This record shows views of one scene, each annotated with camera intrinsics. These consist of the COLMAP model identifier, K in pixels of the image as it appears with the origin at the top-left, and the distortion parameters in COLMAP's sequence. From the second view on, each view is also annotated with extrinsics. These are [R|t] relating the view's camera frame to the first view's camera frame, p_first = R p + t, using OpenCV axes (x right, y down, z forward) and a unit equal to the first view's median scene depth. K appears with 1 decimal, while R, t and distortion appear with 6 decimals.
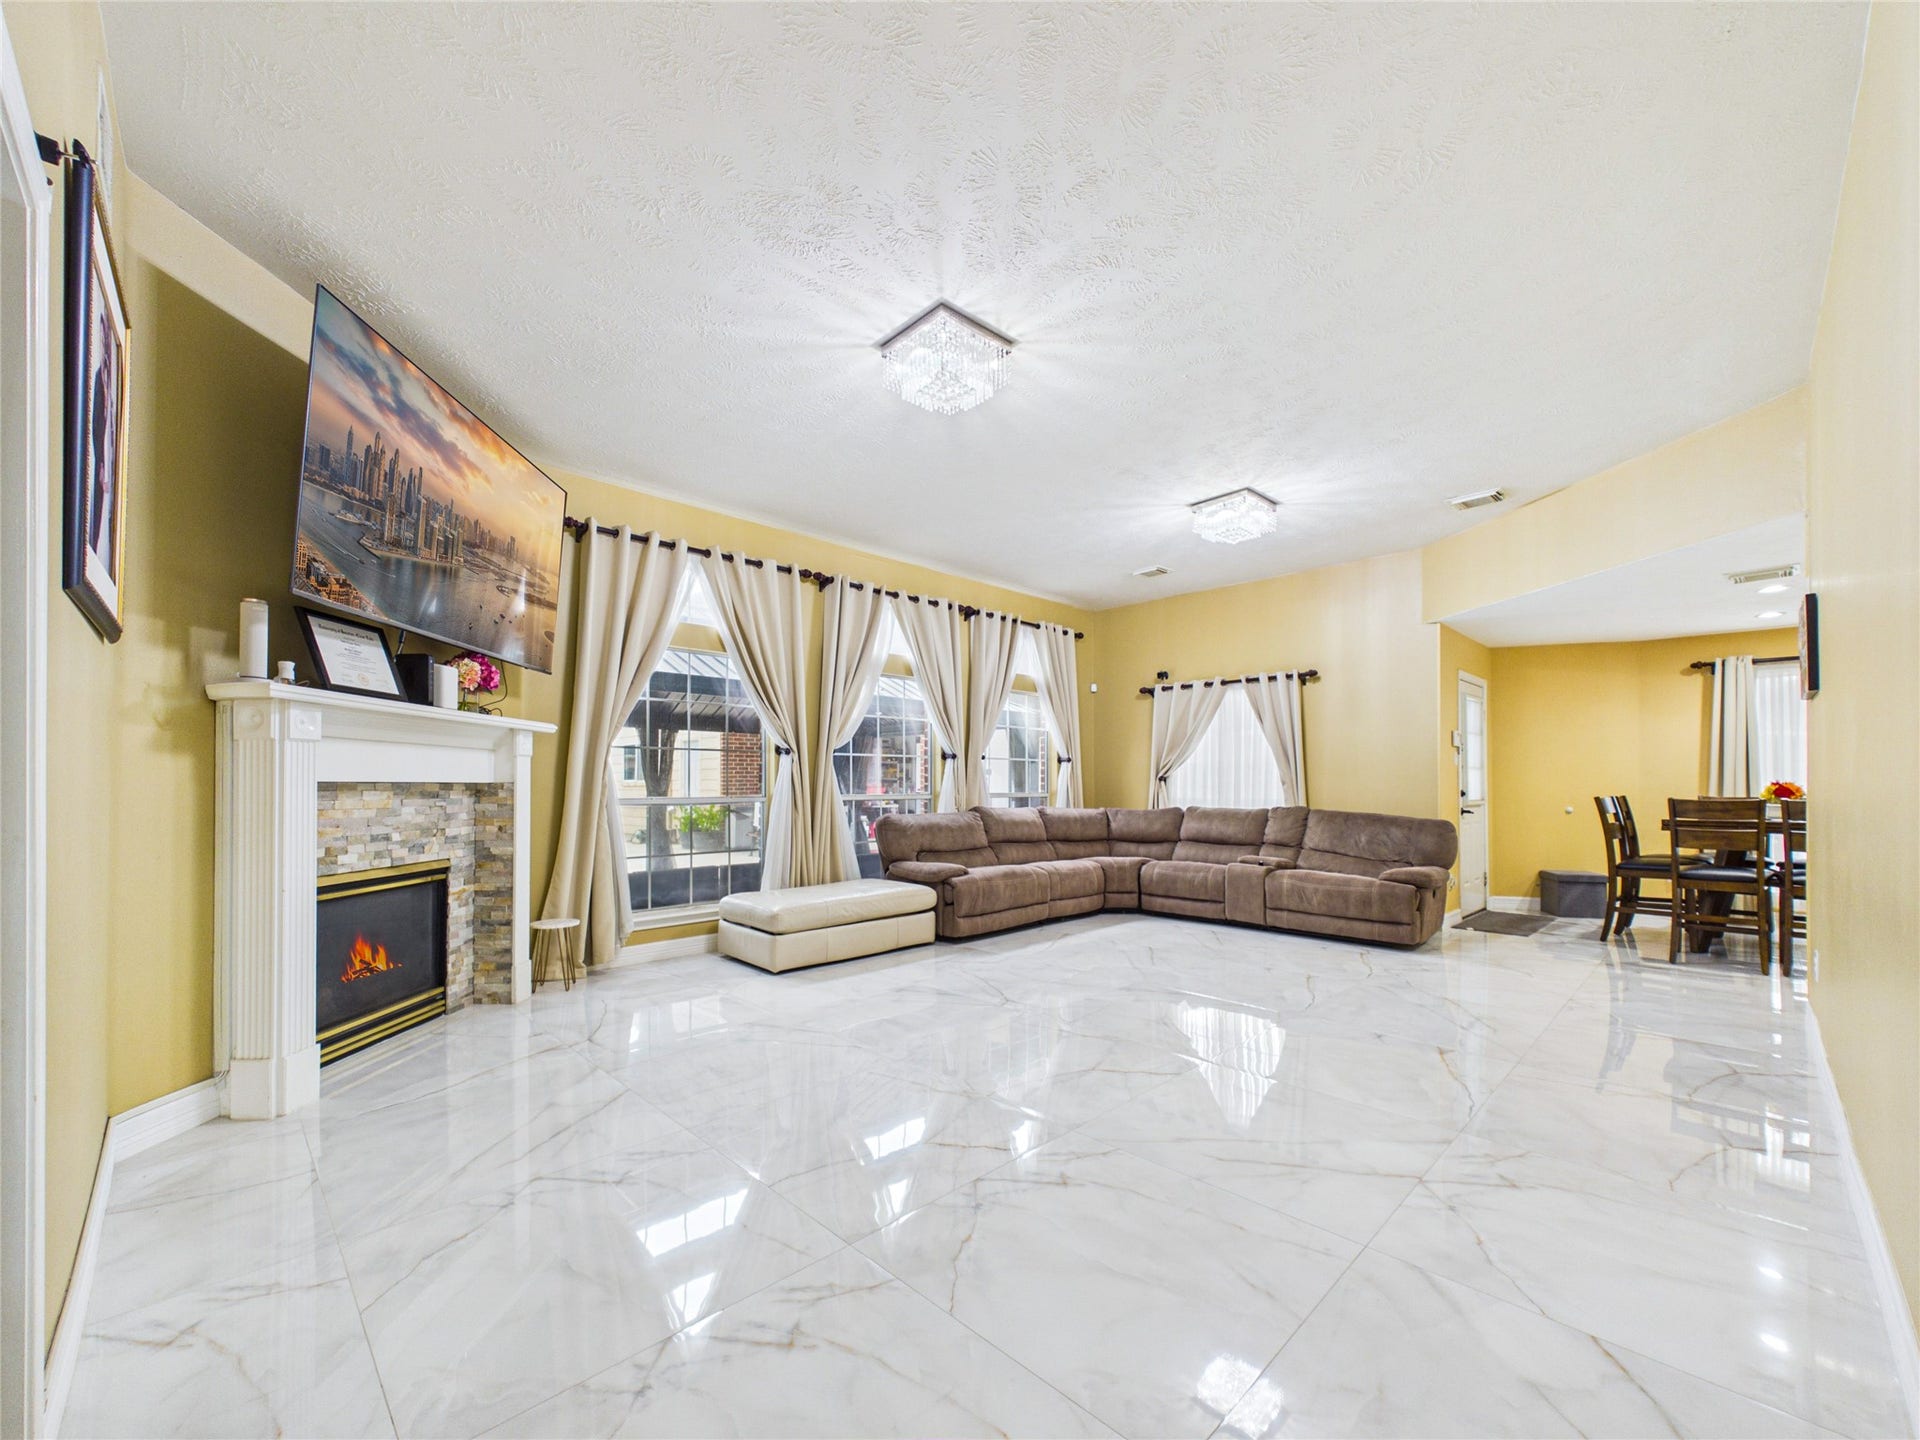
lens RADIAL K [[771.5, 0, 958.4], [0, 771.5, 777.3], [0, 0, 1]] dist [0.001016, -0.000013]
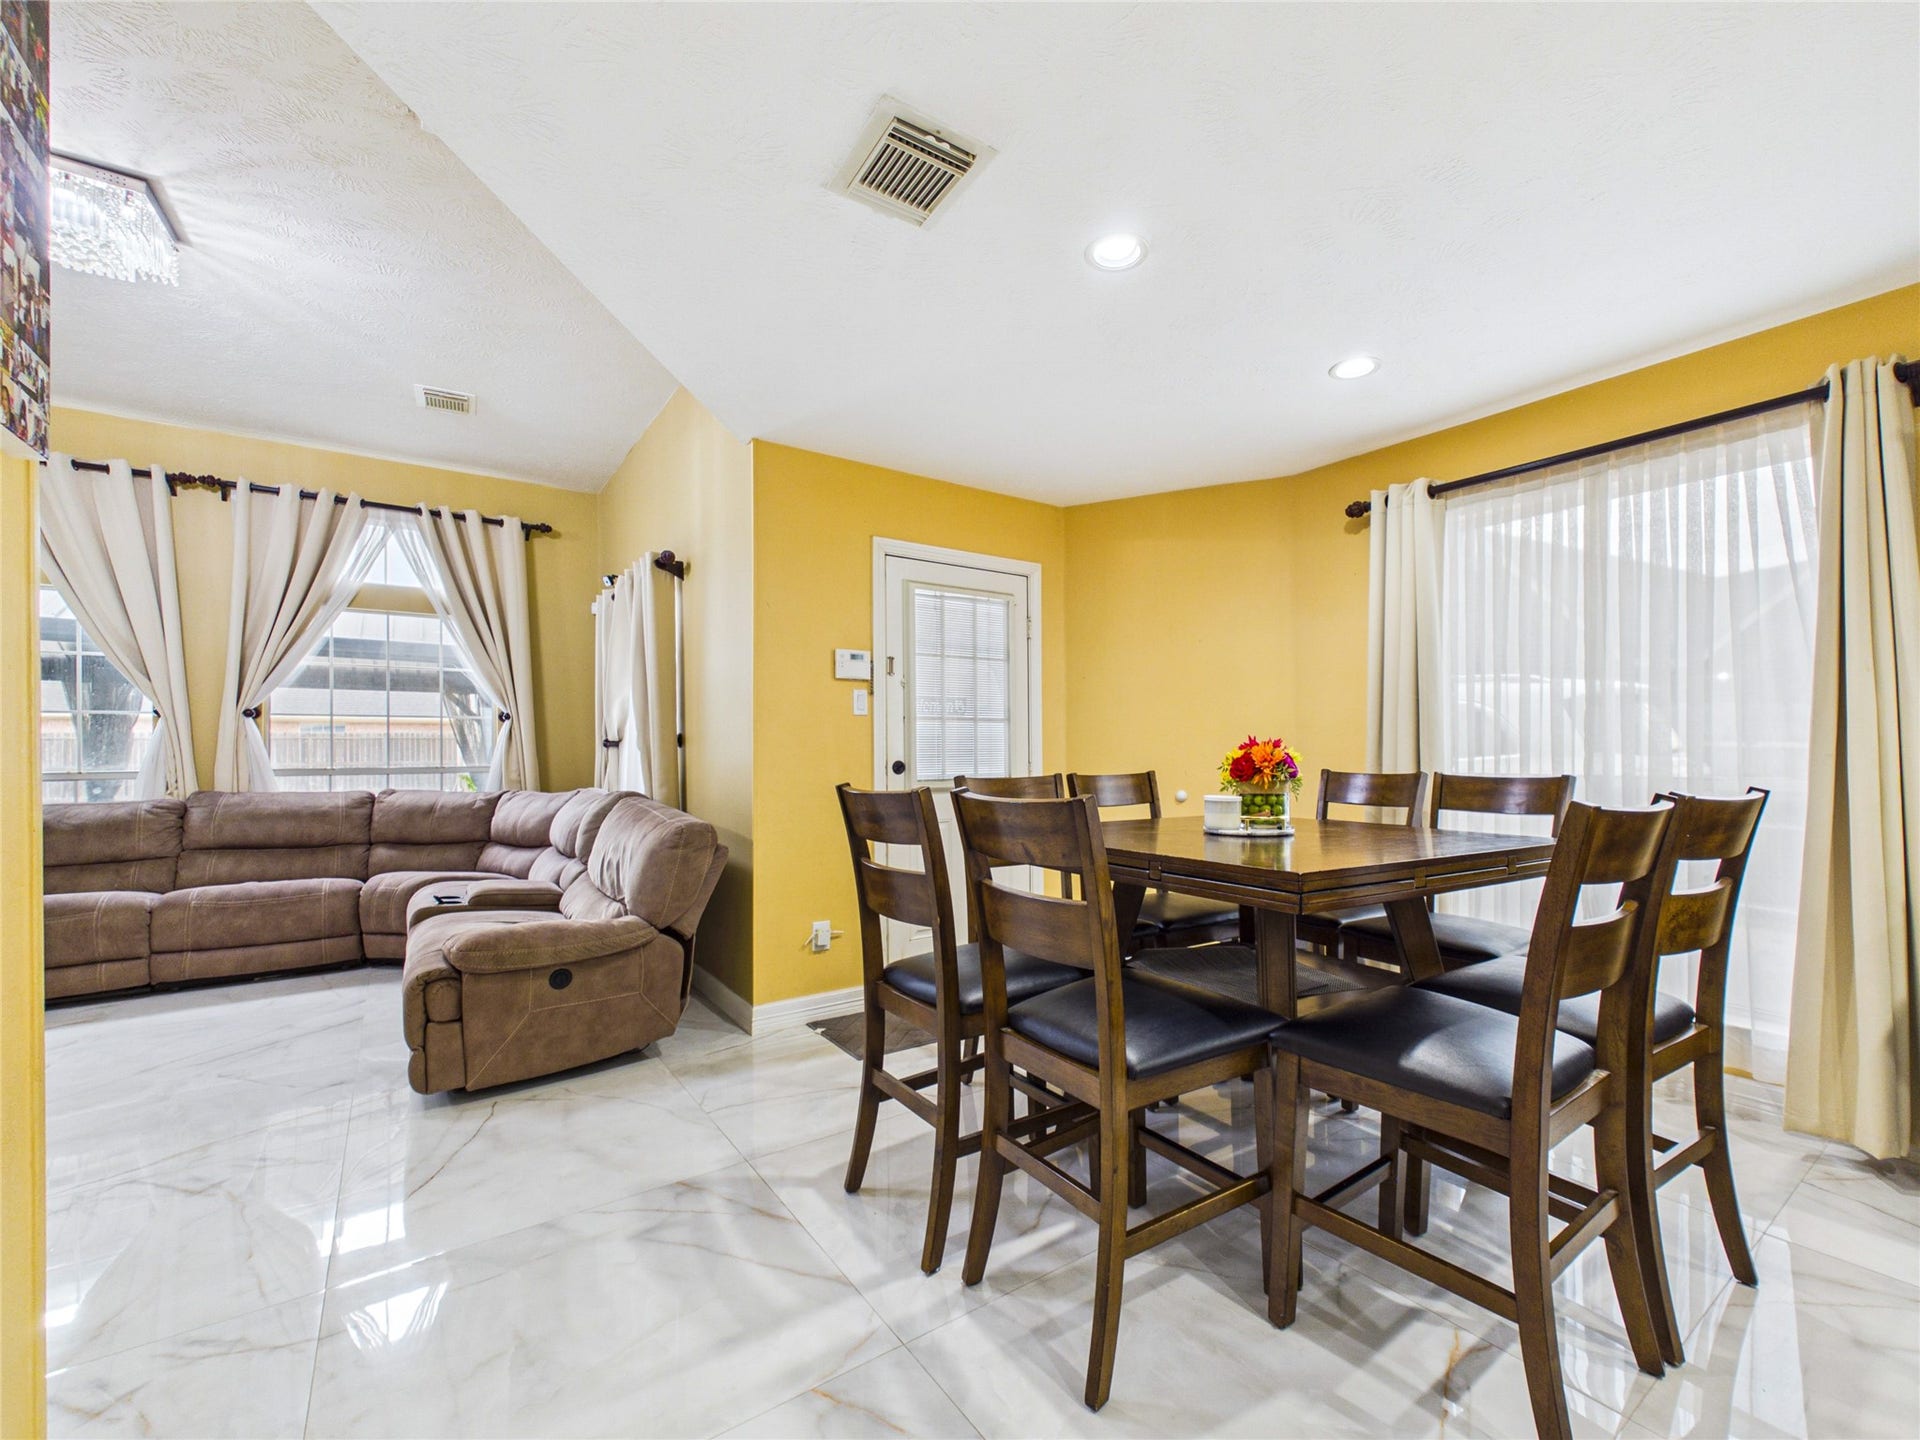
lens RADIAL K [[815.3, 0, 1024.9], [0, 815.3, 743.7], [0, 0, 1]] dist [-0.002155, -0.000437]
pose [[0.992061, -0.008301, -0.125487, 1.053963], [0.008621, 0.999961, 0.002010, 0.005407], [0.125466, -0.003076, 0.992093, 0.581001]]
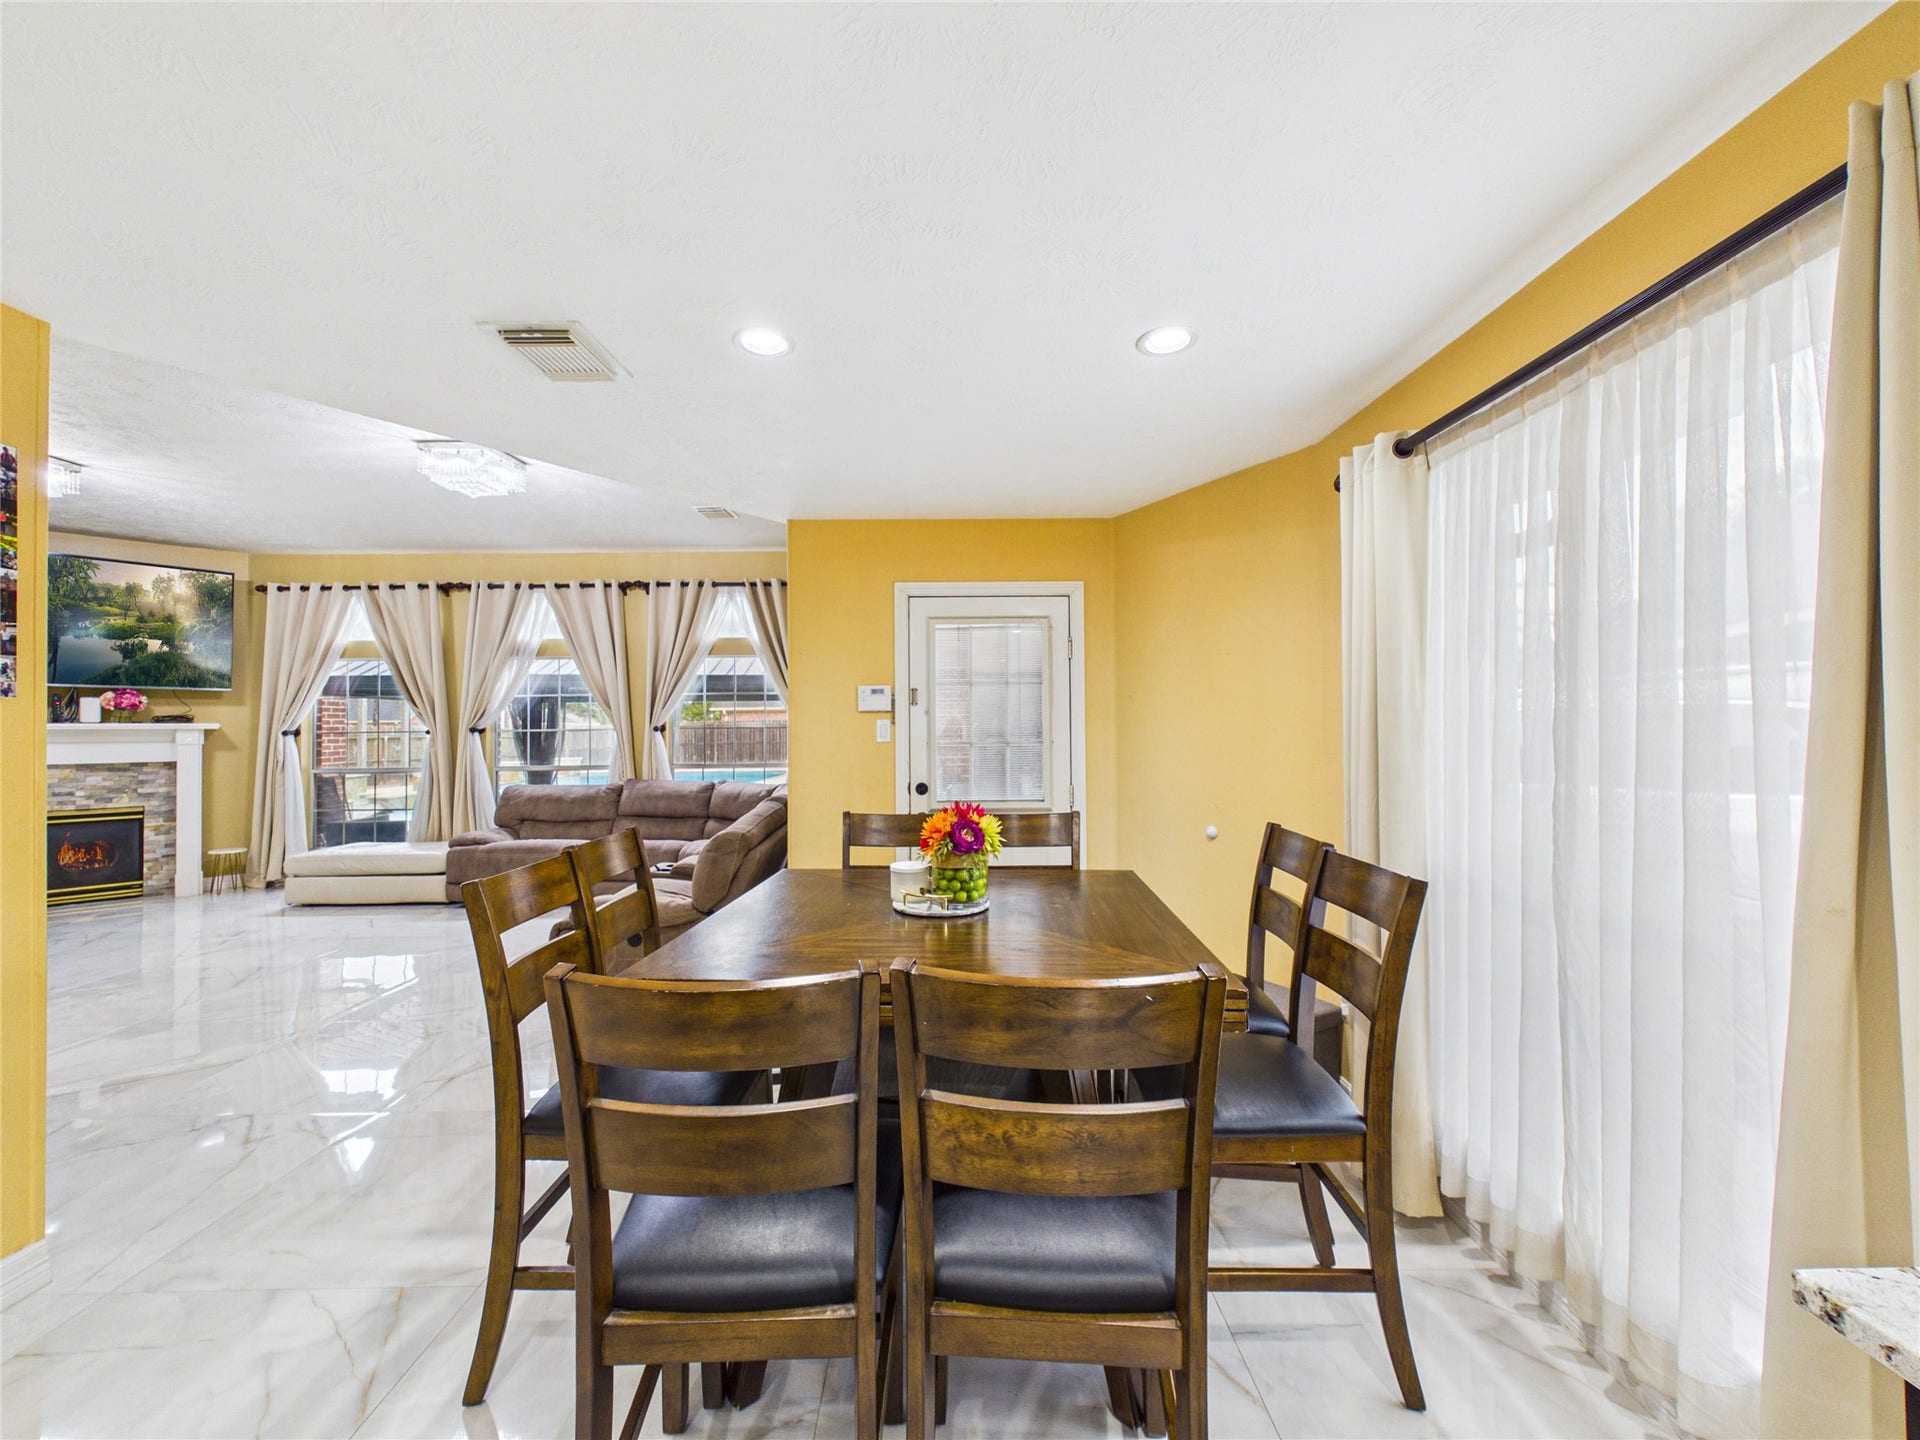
lens RADIAL K [[776.6, 0, 960.0], [0, 776.6, 714.0], [0, 0, 1]] dist [0.000609, 0.000011]
pose [[0.723582, -0.020176, -0.689943, 1.410453], [0.016890, 0.999791, -0.011523, -0.037471], [0.690032, -0.003316, 0.723772, 0.765176]]
